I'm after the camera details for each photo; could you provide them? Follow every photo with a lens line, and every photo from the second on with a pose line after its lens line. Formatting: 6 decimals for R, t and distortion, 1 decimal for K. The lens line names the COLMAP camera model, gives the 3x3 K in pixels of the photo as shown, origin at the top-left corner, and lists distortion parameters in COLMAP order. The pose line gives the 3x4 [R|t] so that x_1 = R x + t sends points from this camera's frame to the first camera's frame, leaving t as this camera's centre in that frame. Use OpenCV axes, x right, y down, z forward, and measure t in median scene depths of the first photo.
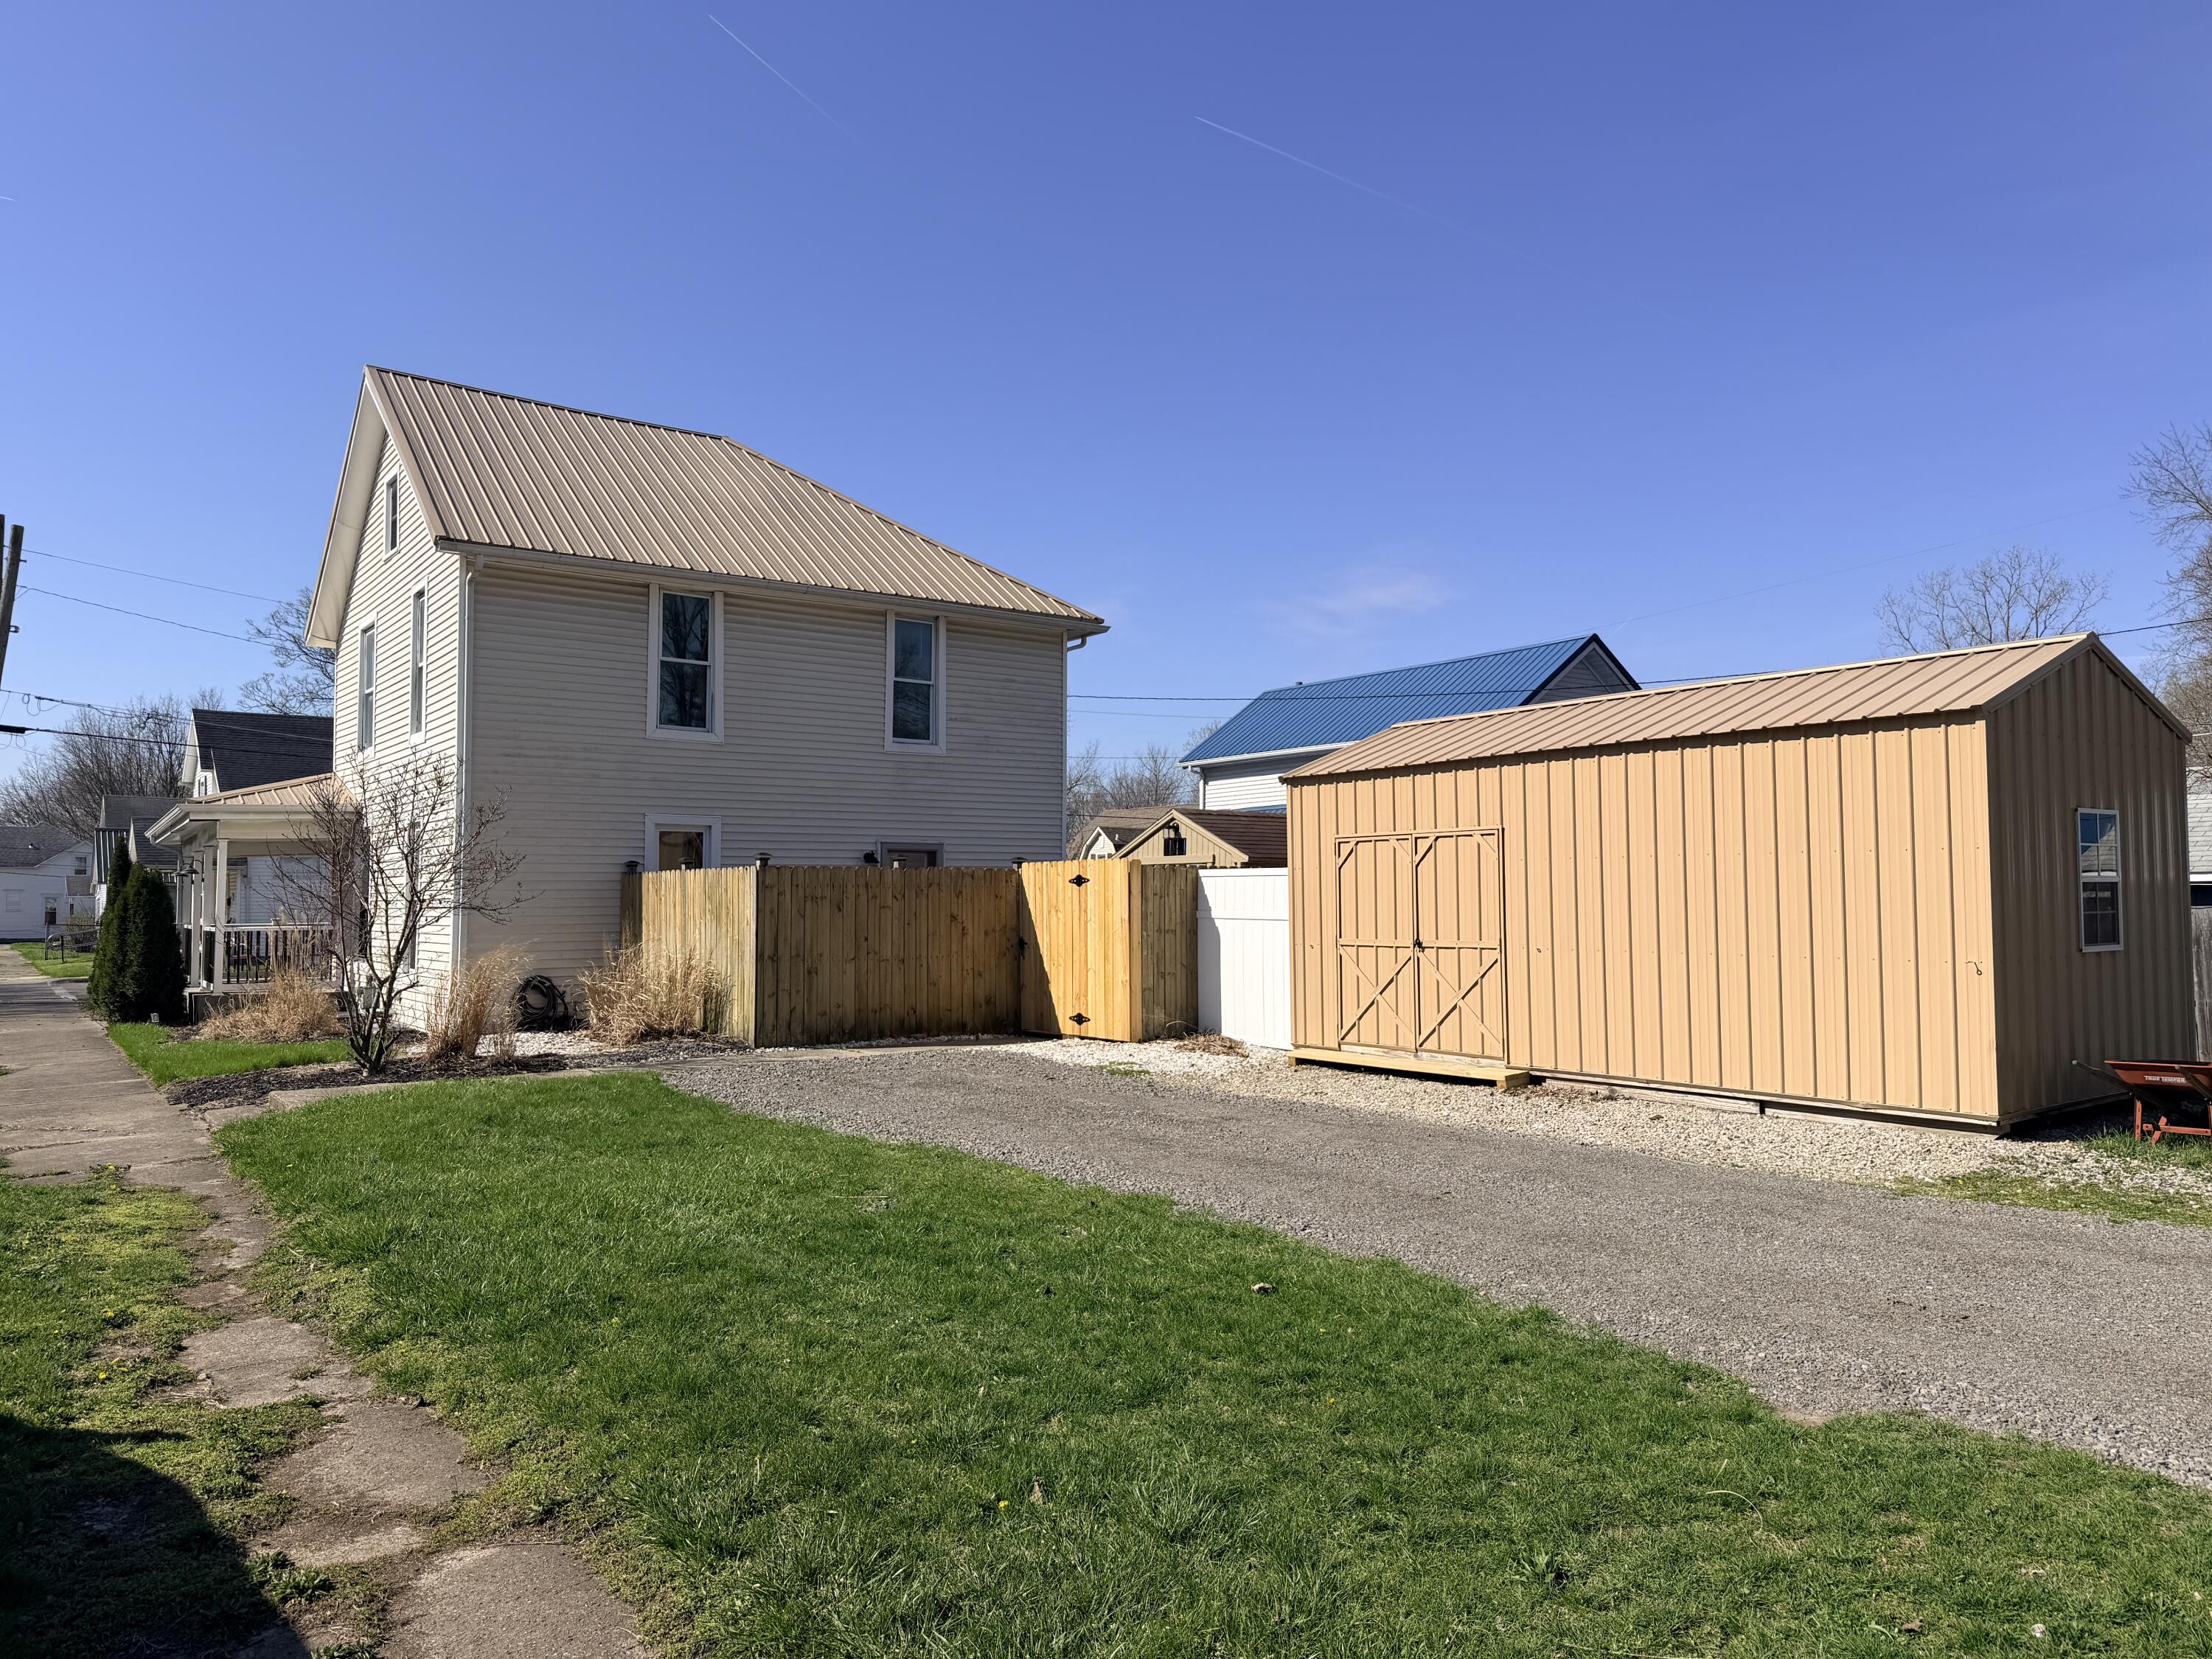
lens RADIAL K [[1565.6, 0, 1095.8], [0, 1565.6, 836.4], [0, 0, 1]] dist [0.076715, -0.072929]
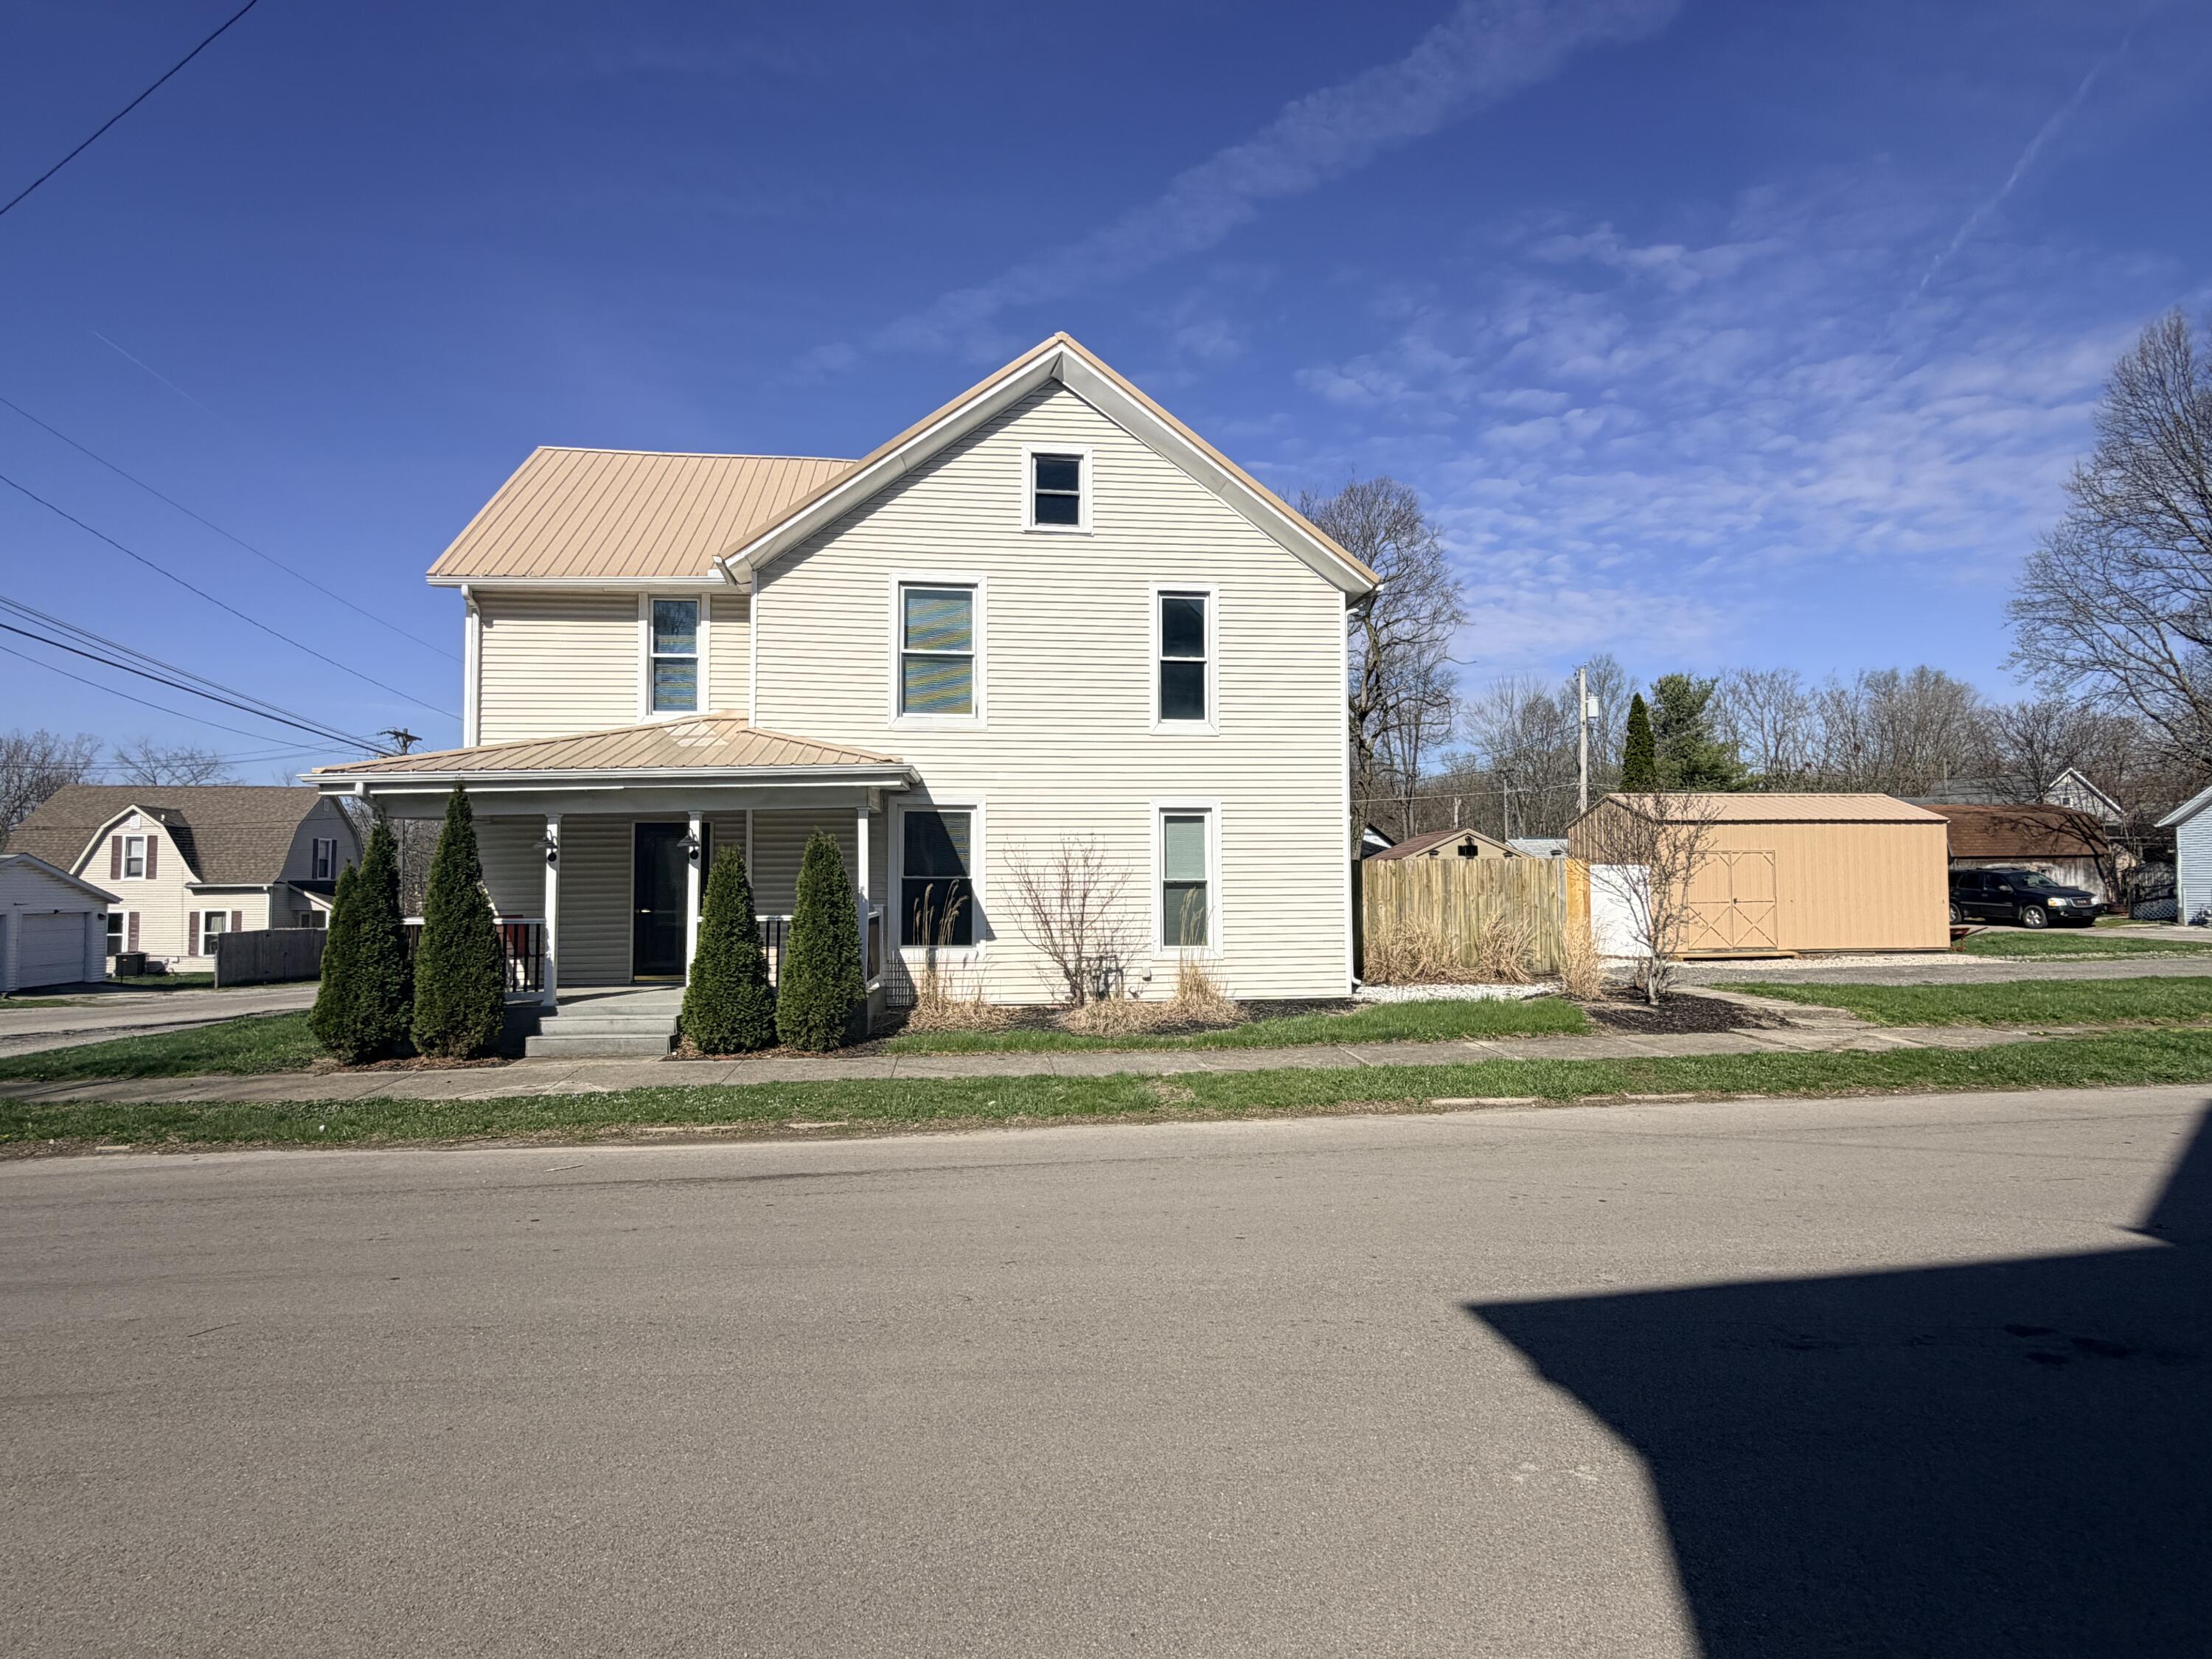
lens RADIAL K [[1179.7, 0, 1094.0], [0, 1179.7, 832.7], [0, 0, 1]] dist [0.021691, -0.000009]
pose [[0.477758, 0.036535, 0.877731, -1.469707], [-0.034030, 0.999155, -0.023066, 0.035443], [-0.877832, -0.018849, 0.478598, 0.838452]]
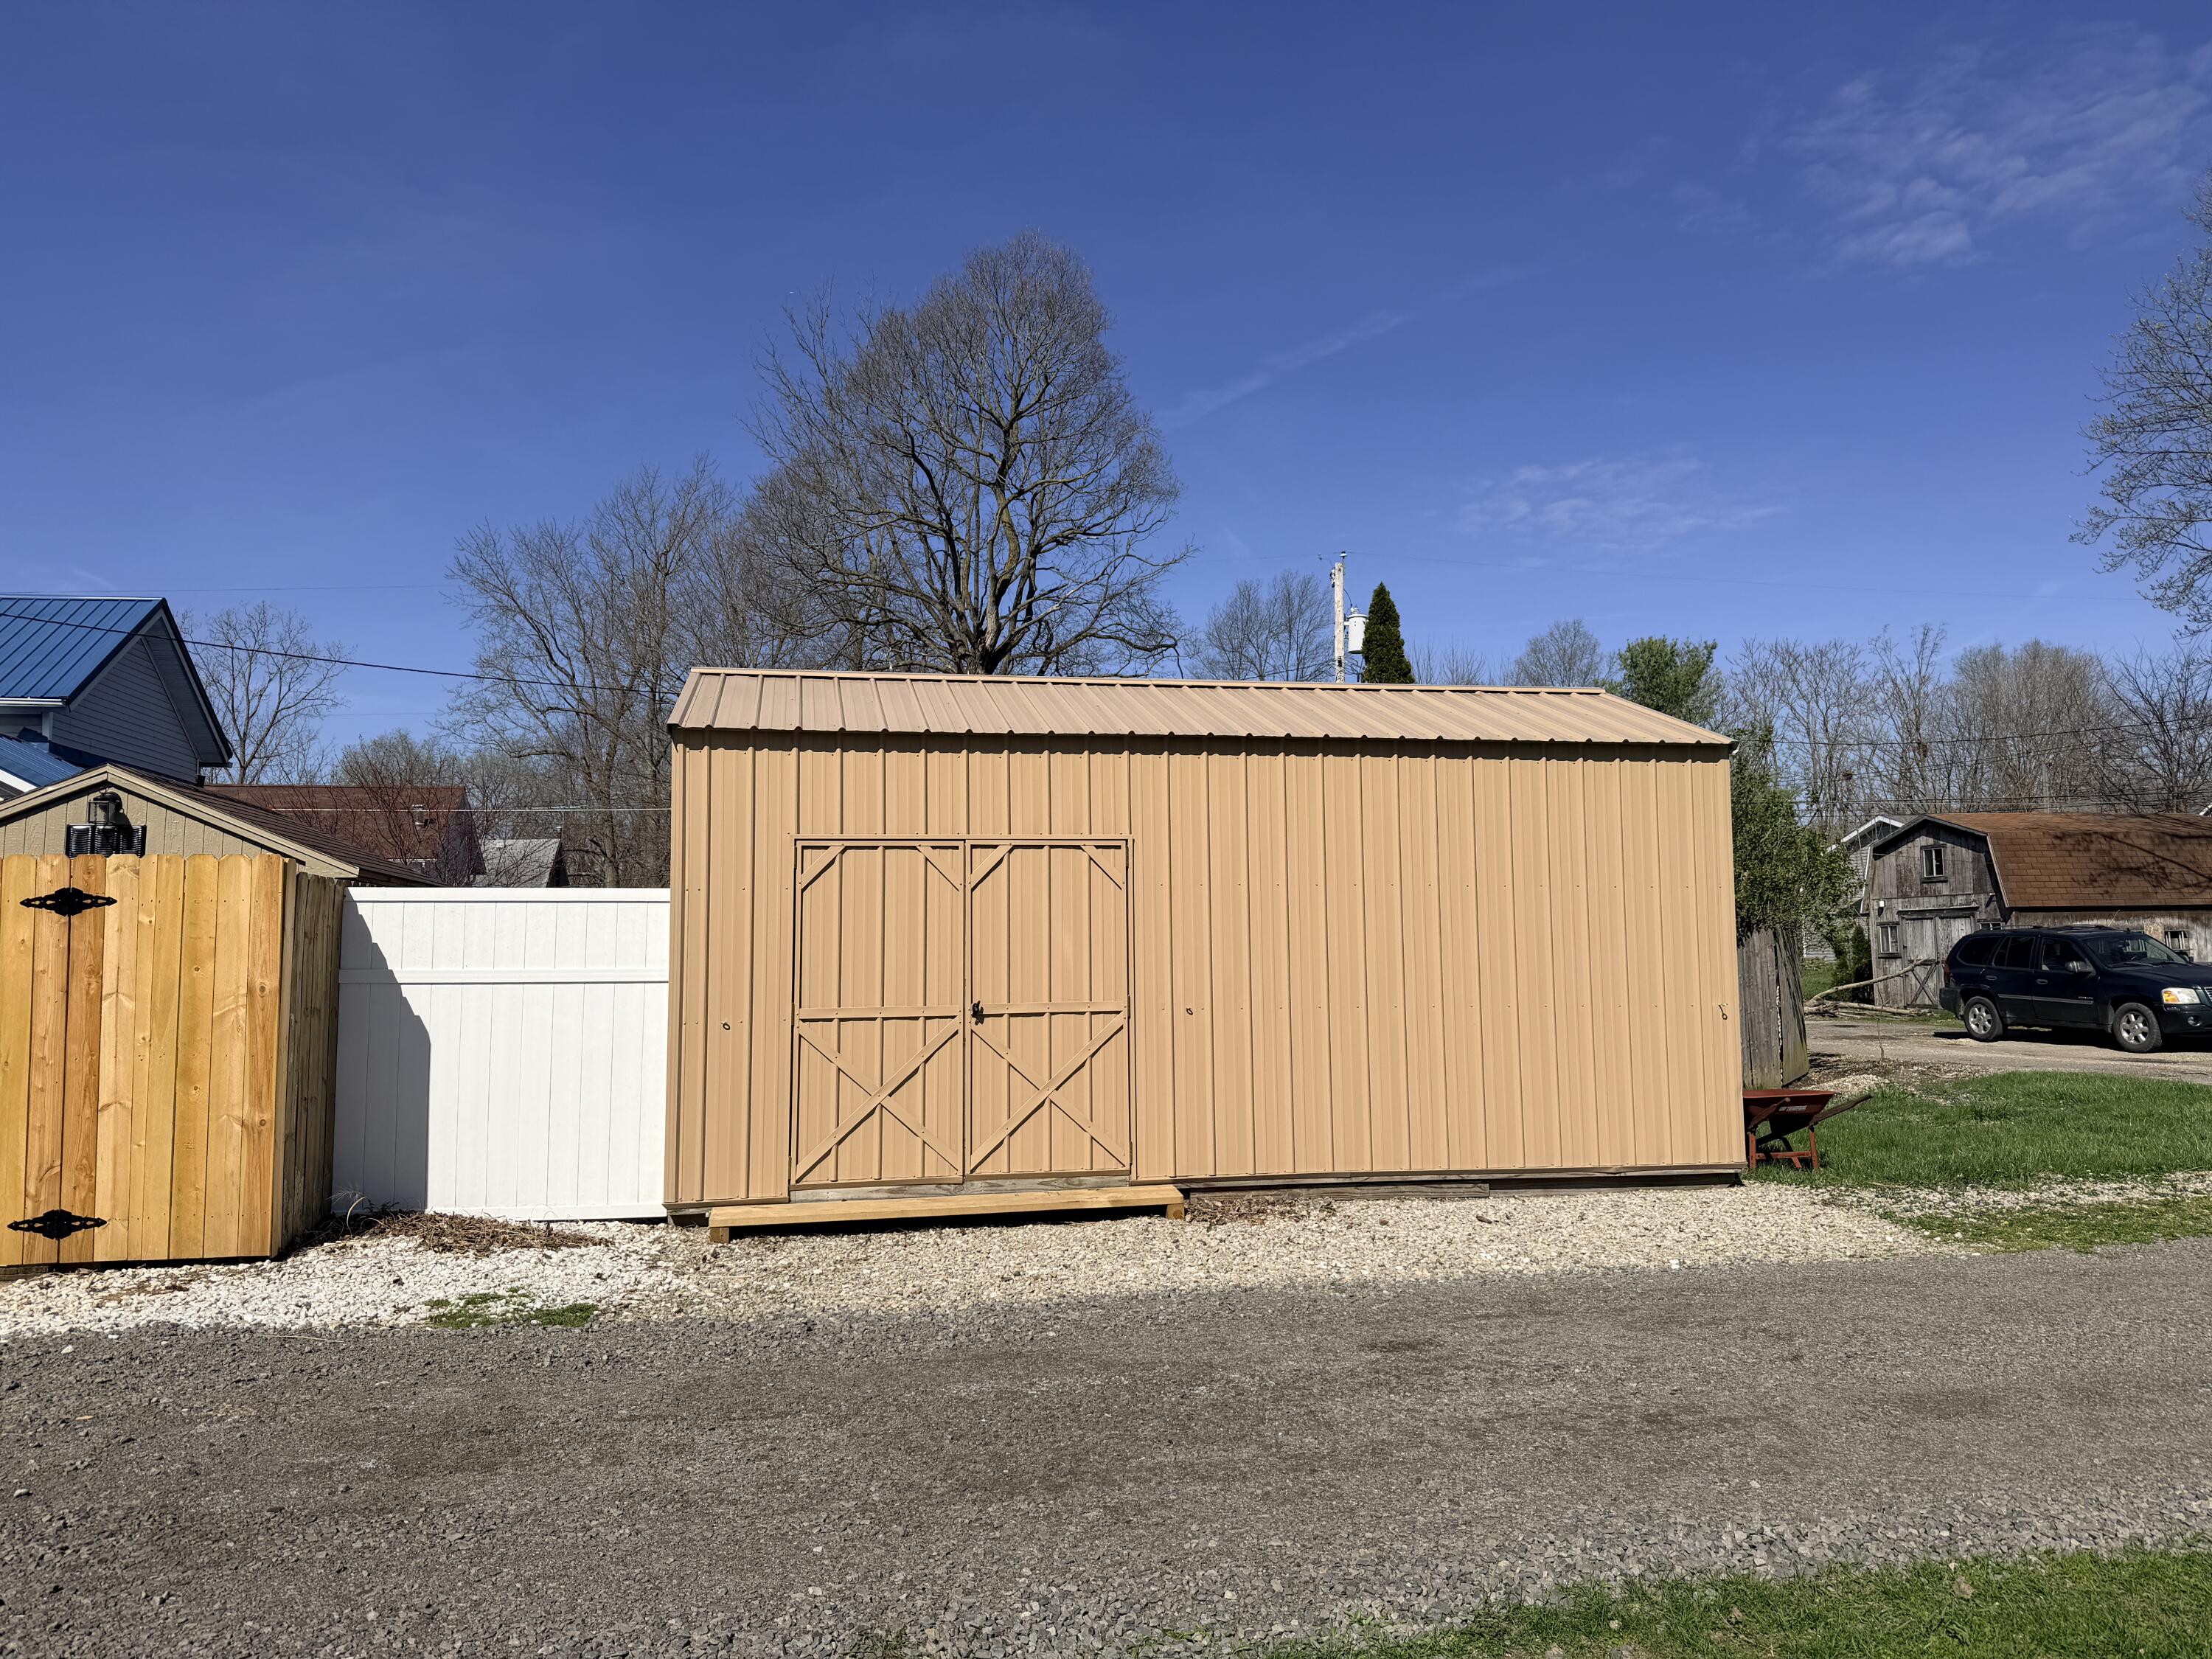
lens RADIAL K [[1565.6, 0, 1103.4], [0, 1565.6, 834.9], [0, 0, 1]] dist [0.076715, -0.072929]
pose [[0.428182, 0.072140, 0.900808, -0.299787], [-0.030315, 0.997394, -0.065465, 0.031163], [-0.903184, 0.000723, 0.429253, 0.572253]]
